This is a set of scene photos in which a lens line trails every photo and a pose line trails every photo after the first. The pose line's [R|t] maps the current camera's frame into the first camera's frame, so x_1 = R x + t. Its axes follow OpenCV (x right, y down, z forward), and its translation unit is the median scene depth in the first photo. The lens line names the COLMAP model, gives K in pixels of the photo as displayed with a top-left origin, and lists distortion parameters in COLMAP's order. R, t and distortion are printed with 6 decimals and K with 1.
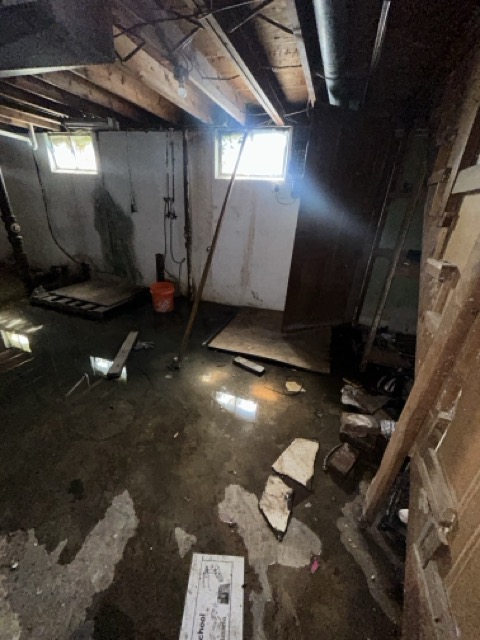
lens RADIAL K [[260.0, 0, 240.8], [0, 260.0, 318.7], [0, 0, 1]] dist [0.000442, 0.000043]
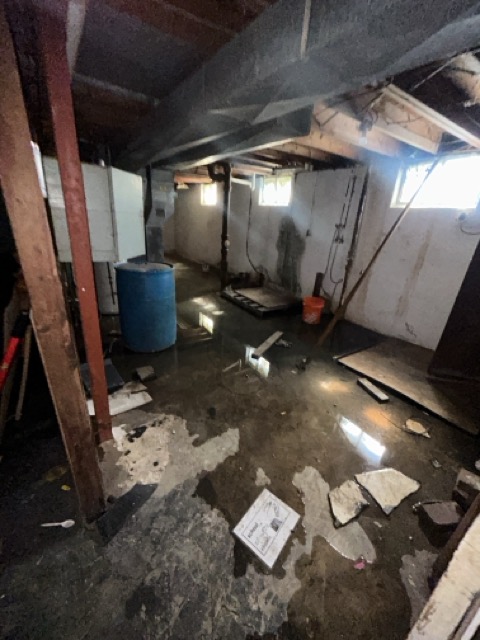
lens RADIAL K [[260.0, 0, 240.8], [0, 260.0, 318.0], [0, 0, 1]] dist [0.000442, 0.000043]
pose [[0.801838, 0.212350, -0.558537, 0.109916], [-0.258787, 0.965925, -0.004282, 0.043960], [0.538596, 0.147976, 0.829468, -0.115328]]
